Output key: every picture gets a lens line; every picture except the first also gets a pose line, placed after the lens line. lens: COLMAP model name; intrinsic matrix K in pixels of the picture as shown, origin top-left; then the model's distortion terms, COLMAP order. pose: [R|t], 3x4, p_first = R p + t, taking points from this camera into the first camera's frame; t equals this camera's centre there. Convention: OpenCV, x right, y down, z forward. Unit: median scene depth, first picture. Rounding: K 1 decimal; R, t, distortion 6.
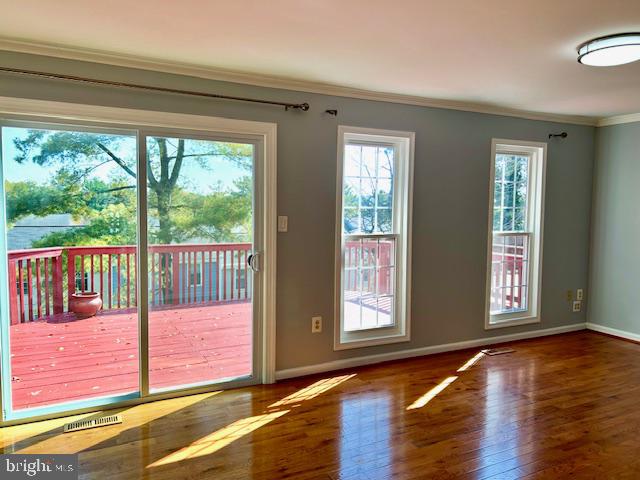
lens RADIAL K [[492.5, 0, 320.0], [0, 492.5, 240.0], [0, 0, 1]] dist [-0.001665, -0.001517]
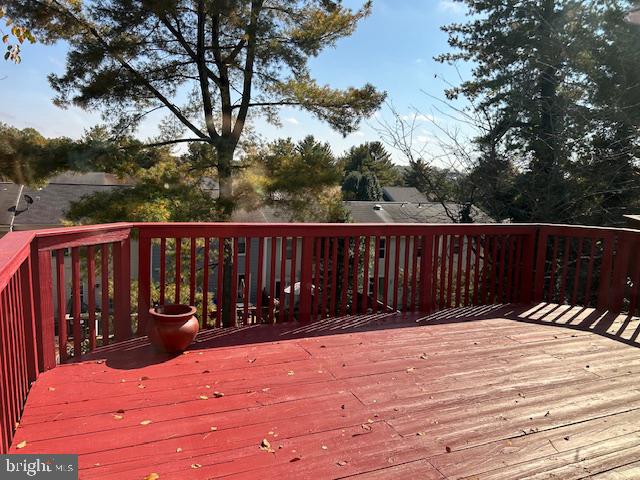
lens RADIAL K [[508.5, 0, 320.0], [0, 508.5, 240.0], [0, 0, 1]] dist [-0.003595, -0.002698]
pose [[0.996958, 0.042657, -0.065235, -0.101116], [-0.038518, 0.997241, 0.063452, -0.004906], [0.067762, -0.060746, 0.995851, 0.162883]]
